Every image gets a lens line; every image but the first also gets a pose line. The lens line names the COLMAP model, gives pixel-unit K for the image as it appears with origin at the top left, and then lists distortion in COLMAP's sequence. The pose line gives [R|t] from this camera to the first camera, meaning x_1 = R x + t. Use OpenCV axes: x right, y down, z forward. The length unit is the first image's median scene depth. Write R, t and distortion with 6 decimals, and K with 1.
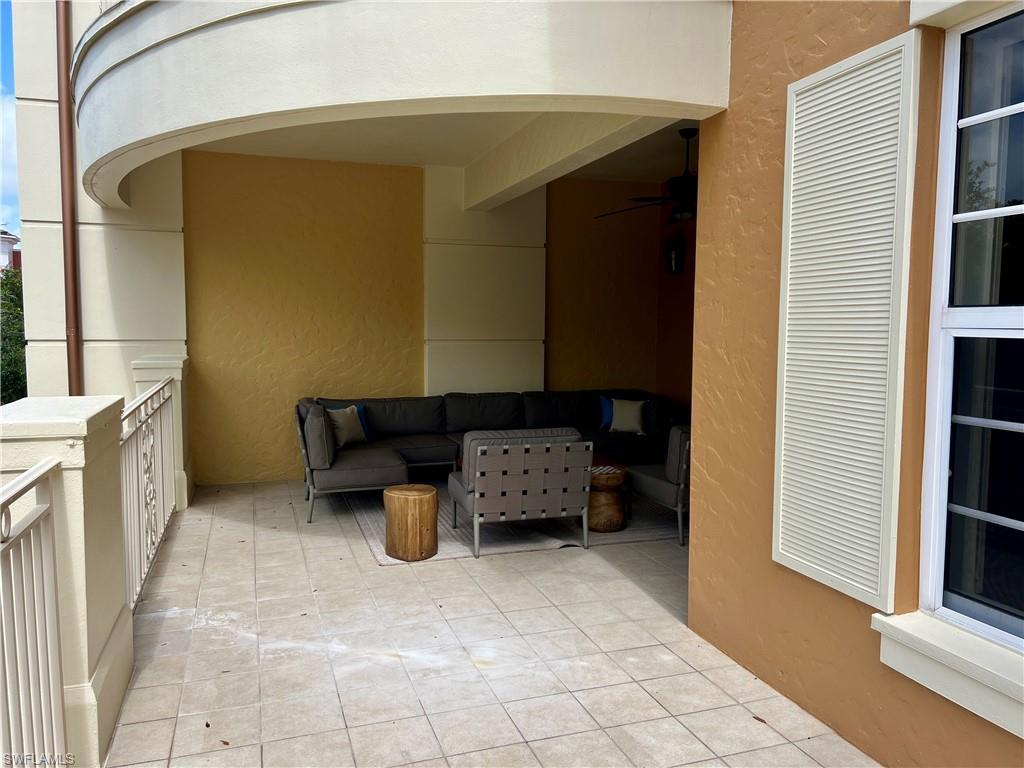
lens RADIAL K [[772.1, 0, 515.2], [0, 772.1, 387.9], [0, 0, 1]] dist [0.073582, -0.036853]
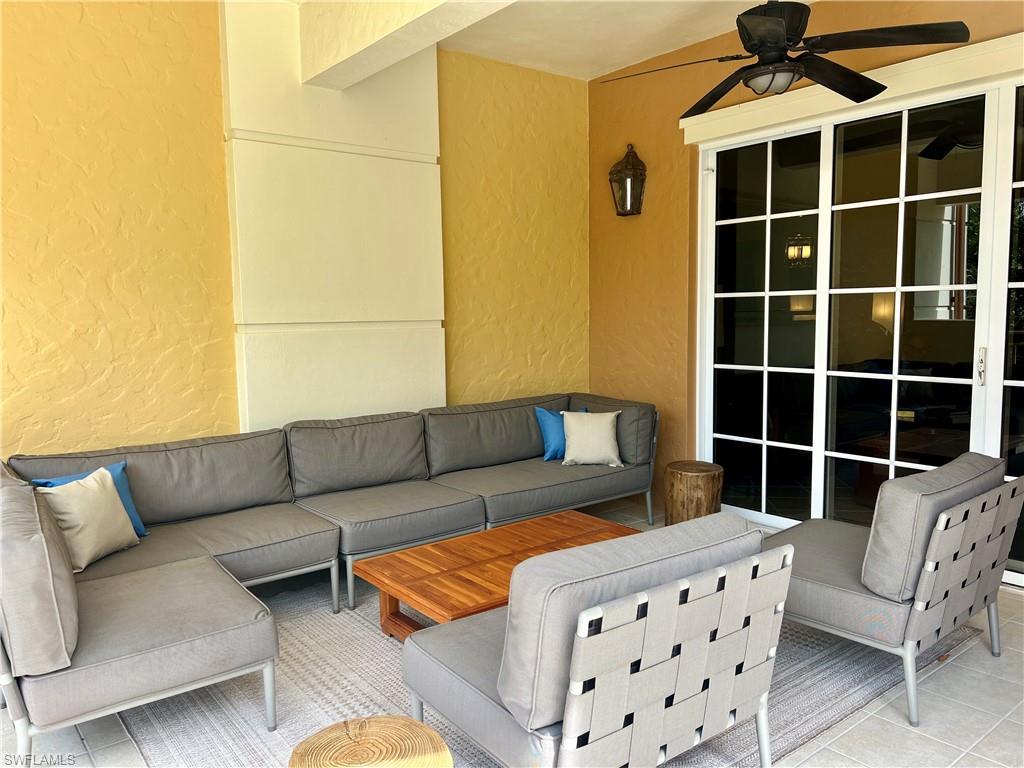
lens RADIAL K [[772.1, 0, 508.8], [0, 772.1, 382.1], [0, 0, 1]] dist [0.073582, -0.036853]
pose [[0.941647, -0.055178, 0.332048, -0.124662], [0.051921, 0.998476, 0.018682, -0.023797], [-0.332572, -0.000352, 0.943078, 0.445810]]
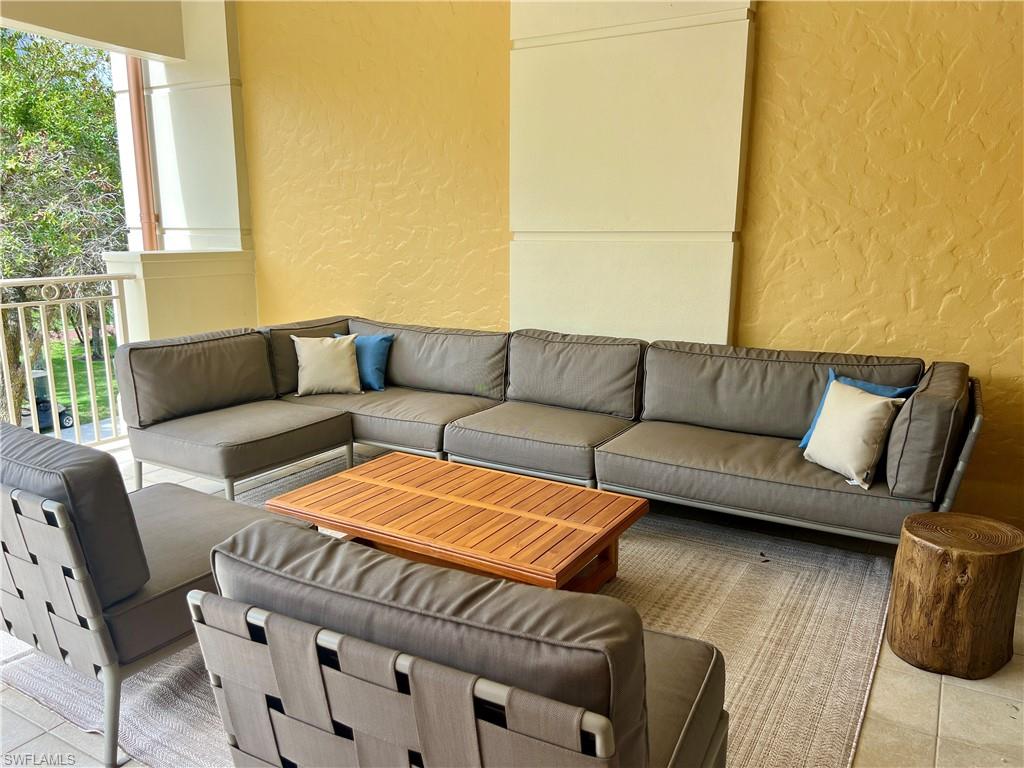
lens RADIAL K [[772.1, 0, 510.8], [0, 772.1, 377.0], [0, 0, 1]] dist [0.073582, -0.036853]
pose [[0.662911, 0.137357, -0.735990, 0.325741], [-0.063555, 0.989803, 0.127482, -0.029146], [0.745996, -0.037733, 0.664881, 0.631444]]
